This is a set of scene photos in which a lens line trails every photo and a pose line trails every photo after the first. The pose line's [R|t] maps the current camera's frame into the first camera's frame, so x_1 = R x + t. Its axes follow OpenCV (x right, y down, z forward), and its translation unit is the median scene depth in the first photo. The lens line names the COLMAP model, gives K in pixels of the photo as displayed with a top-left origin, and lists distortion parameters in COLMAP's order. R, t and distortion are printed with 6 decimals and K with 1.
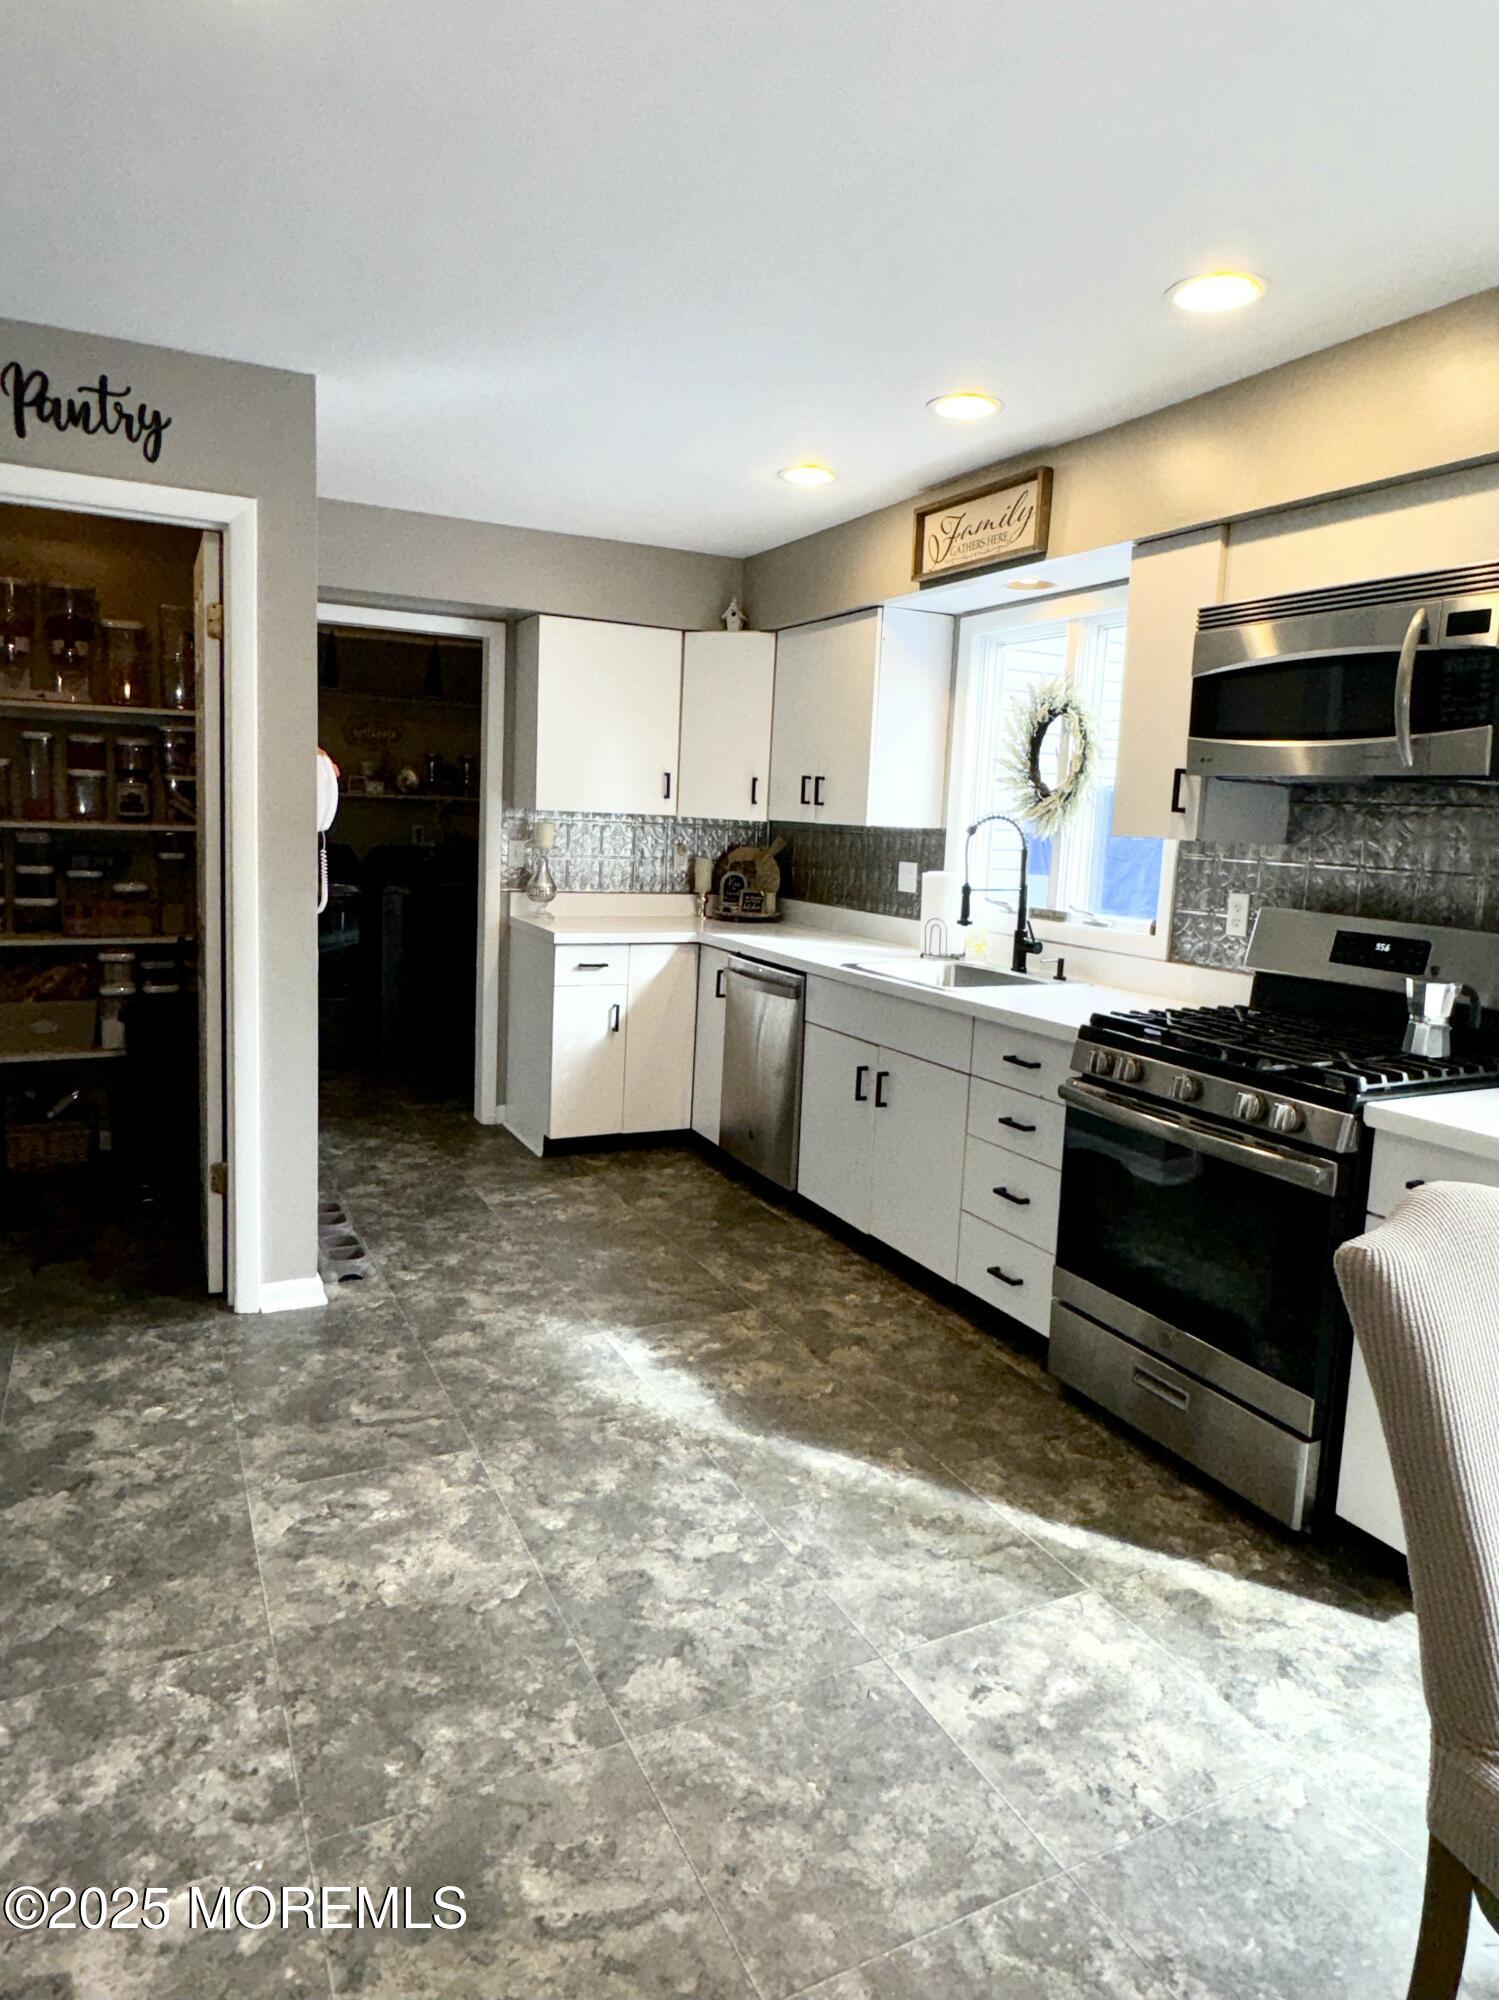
lens RADIAL K [[1235.6, 0, 755.2], [0, 1235.6, 964.9], [0, 0, 1]] dist [-0.002733, -0.000824]
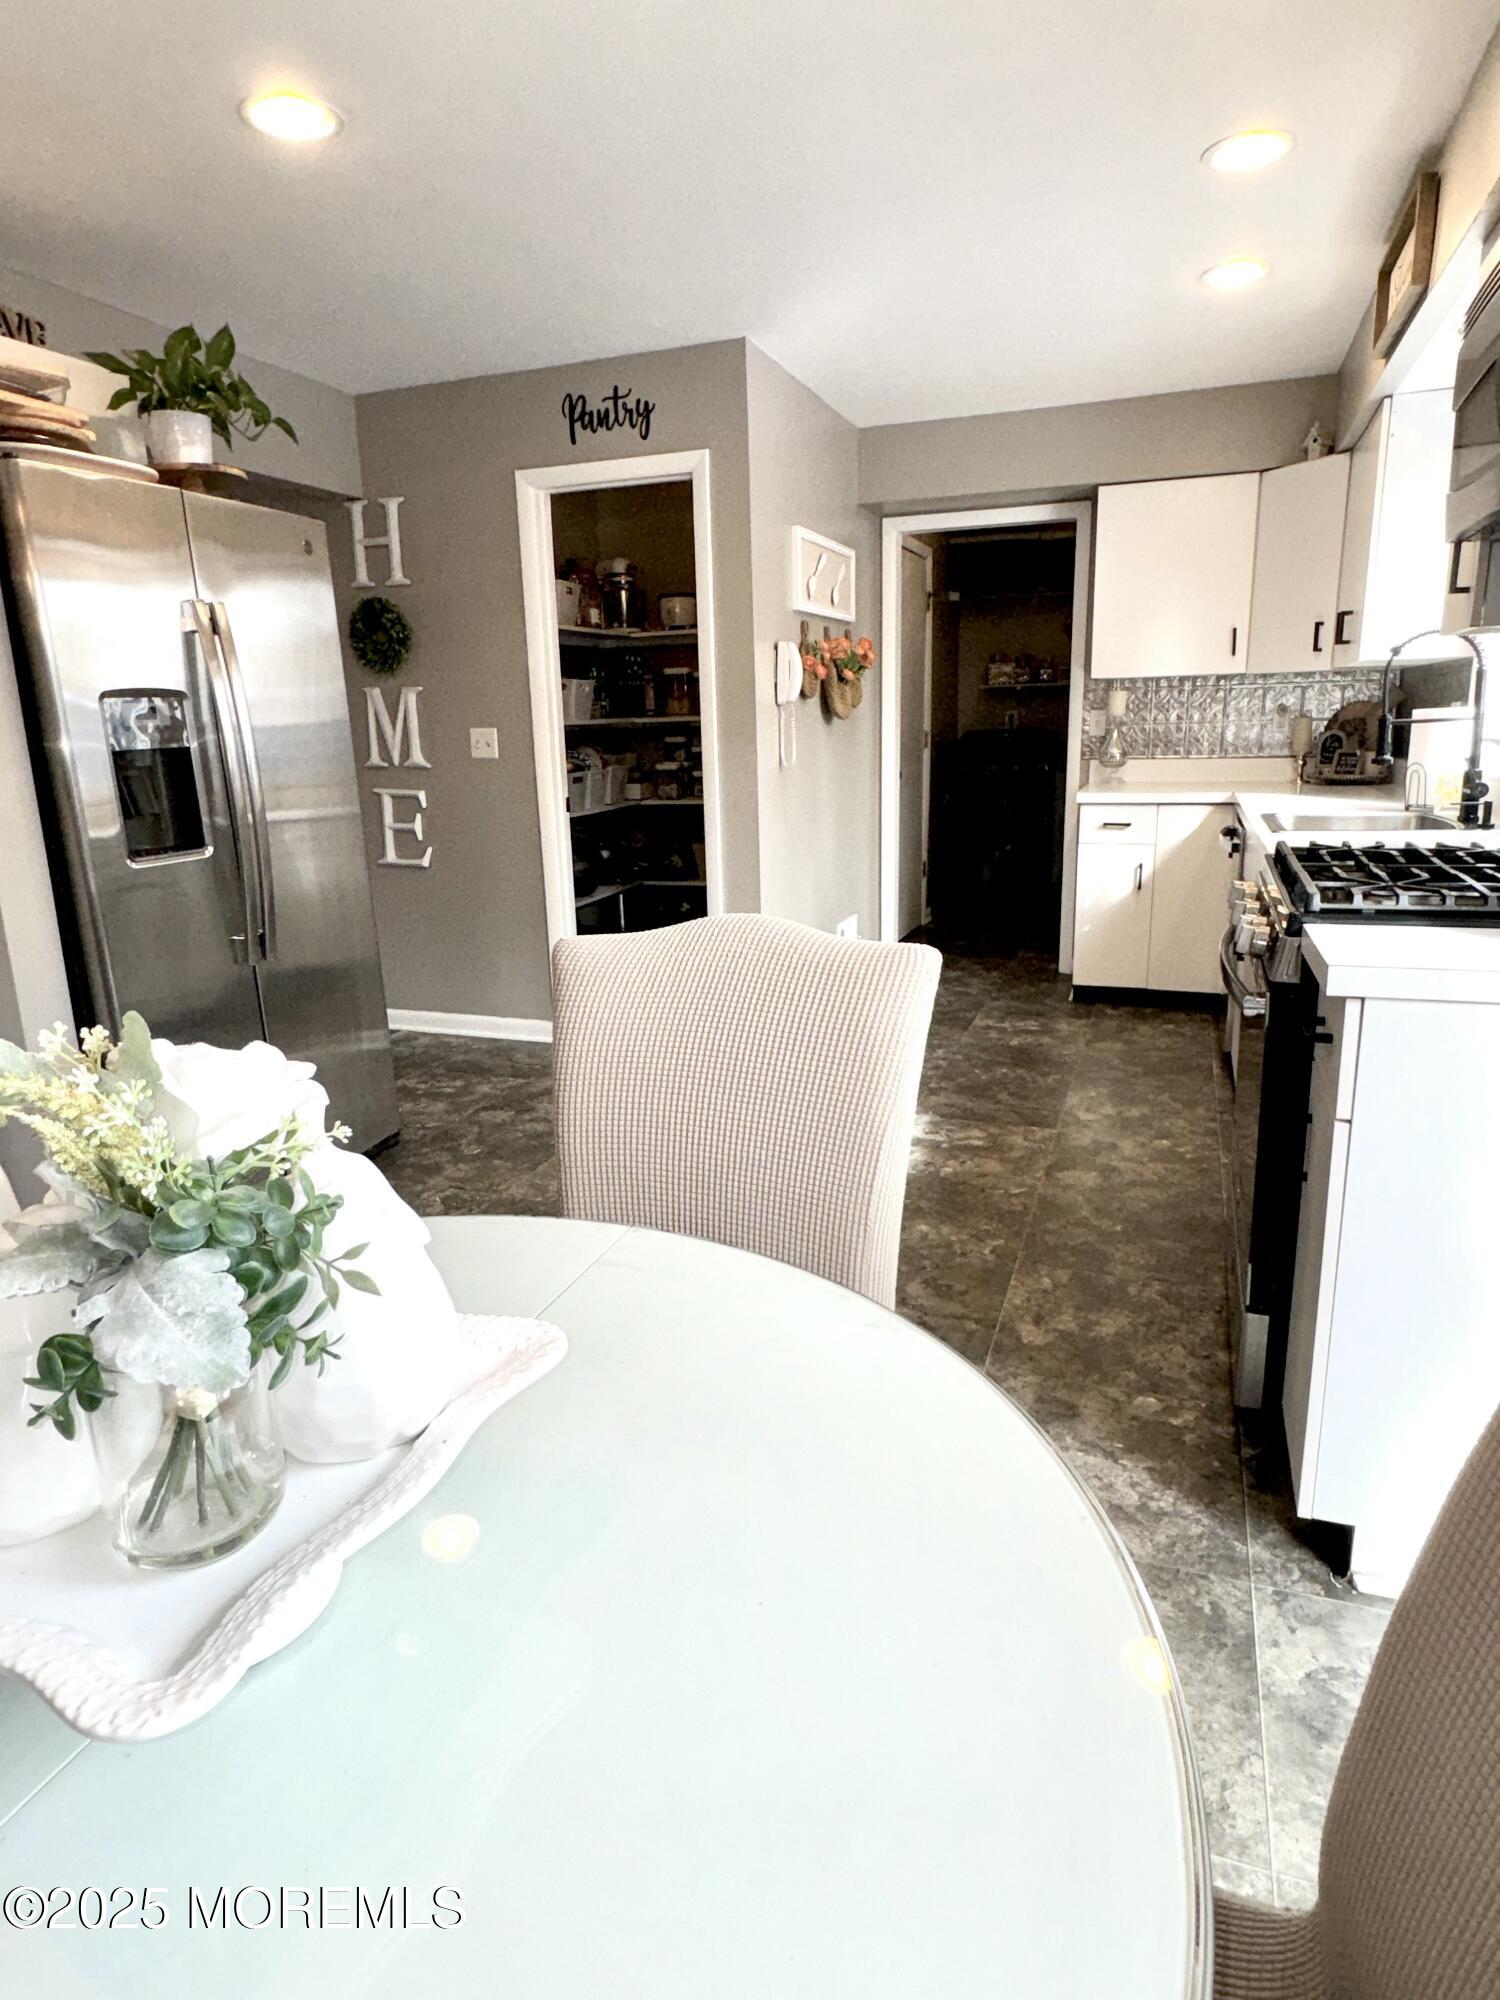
lens RADIAL K [[1153.8, 0, 753.6], [0, 1153.8, 998.6], [0, 0, 1]] dist [0.000236, 0.000338]
pose [[0.680109, 0.113274, -0.724307, 0.587111], [-0.034493, 0.991841, 0.122726, 0.057221], [0.732299, -0.058484, 0.678468, 0.147379]]
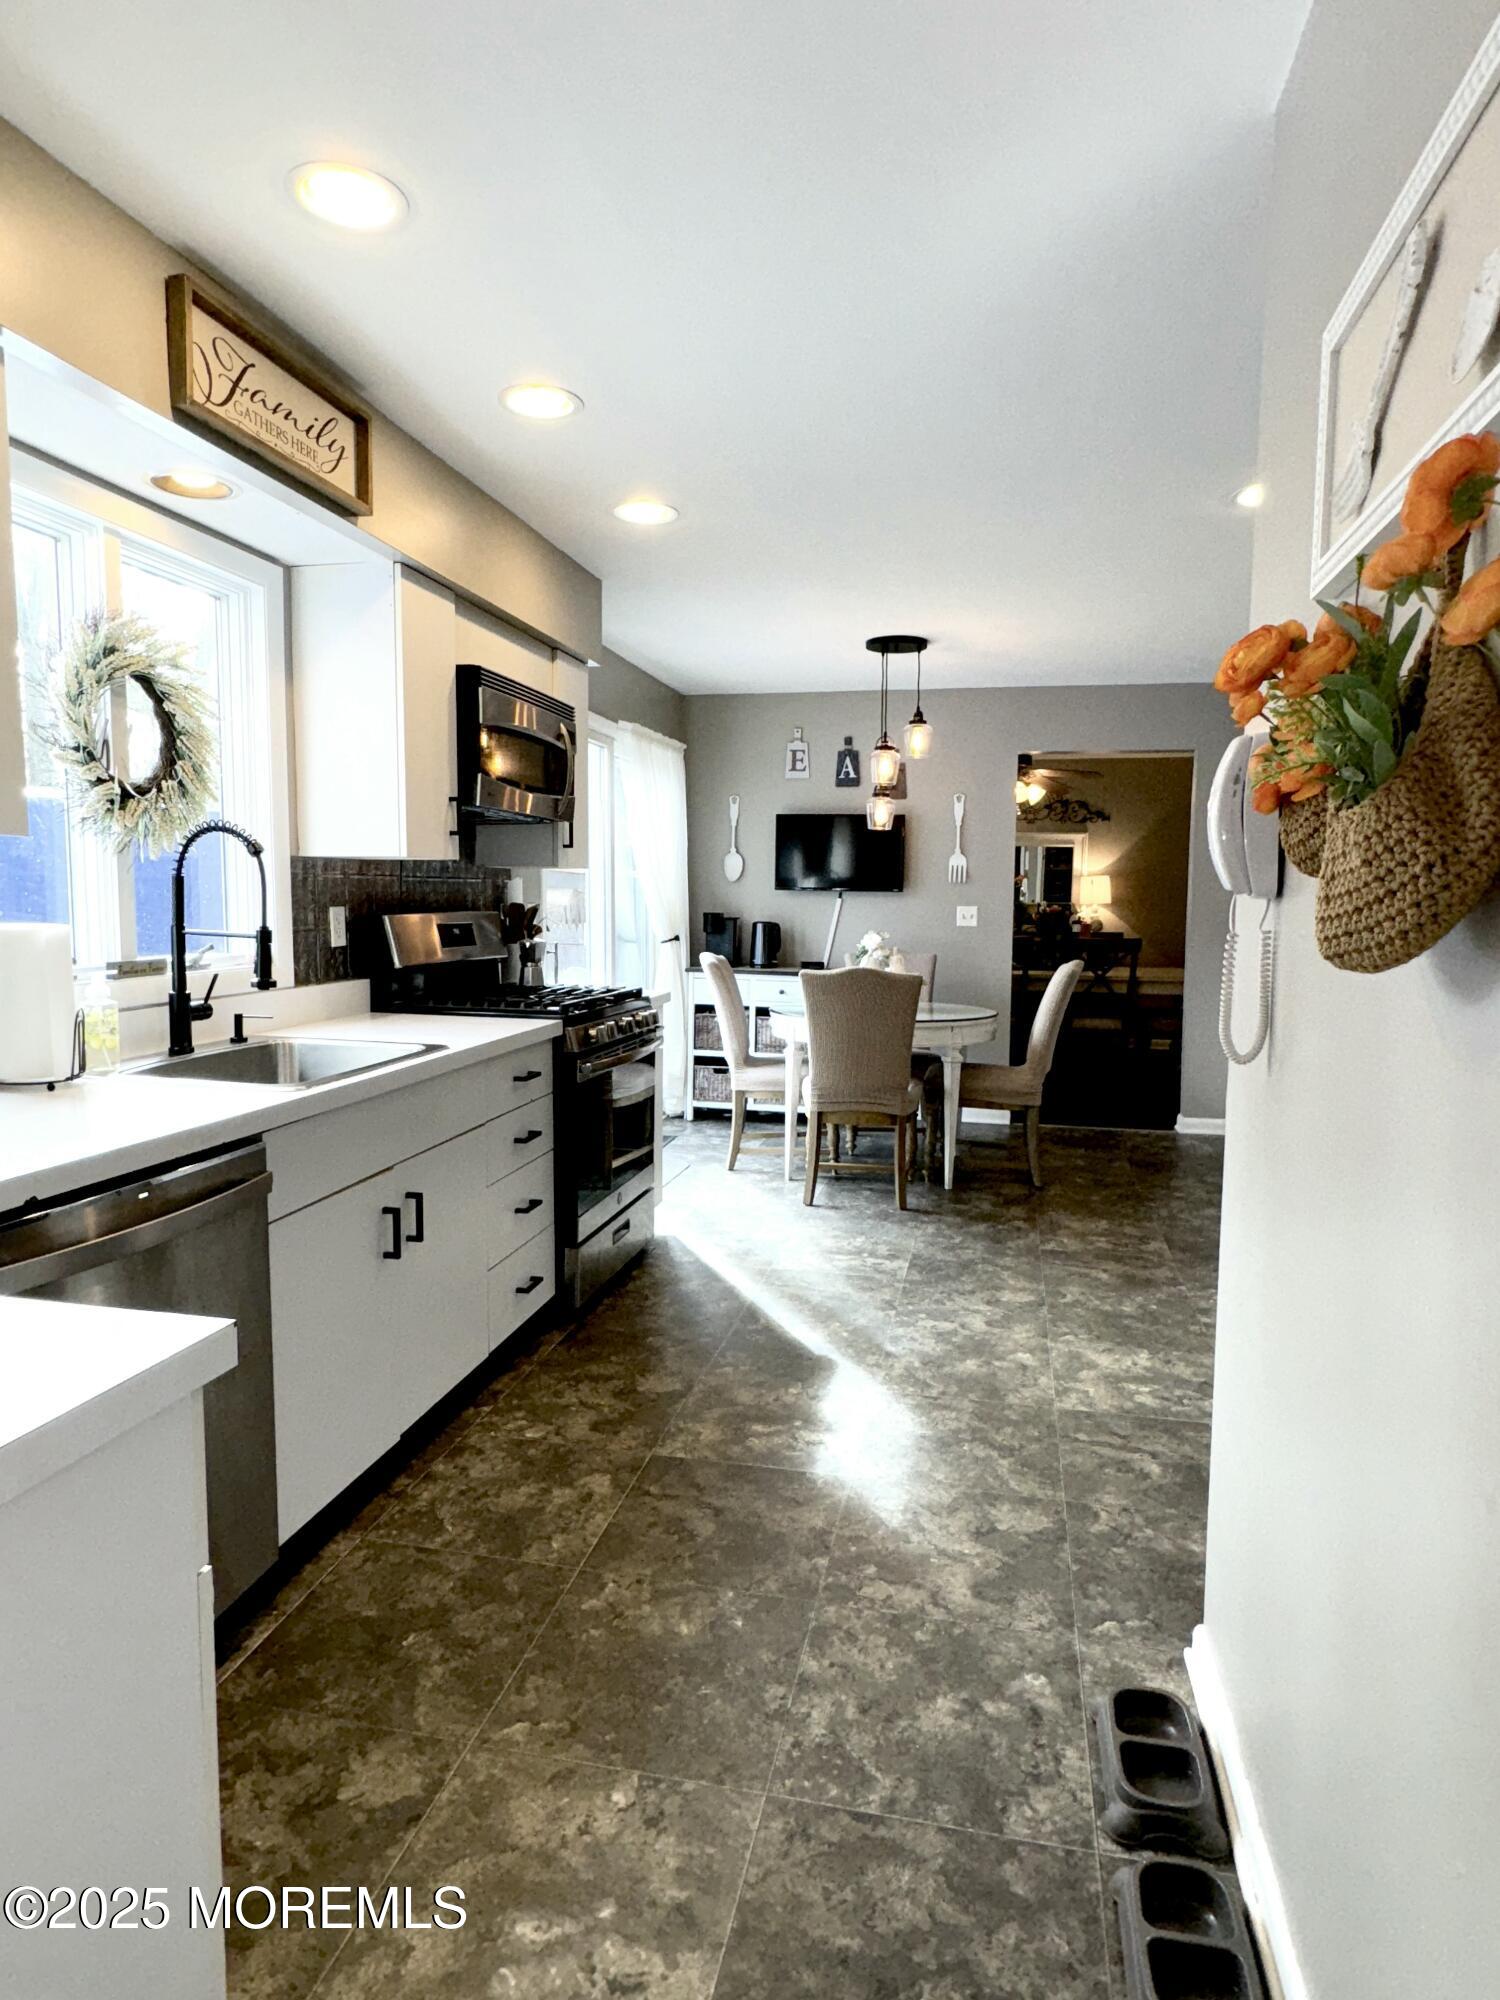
lens RADIAL K [[1153.8, 0, 753.6], [0, 1153.8, 998.6], [0, 0, 1]] dist [0.000236, 0.000338]
pose [[-0.773254, -0.107888, 0.624851, -0.541996], [0.034782, 0.976719, 0.211685, -0.188452], [-0.633142, 0.185420, -0.751499, 1.619434]]
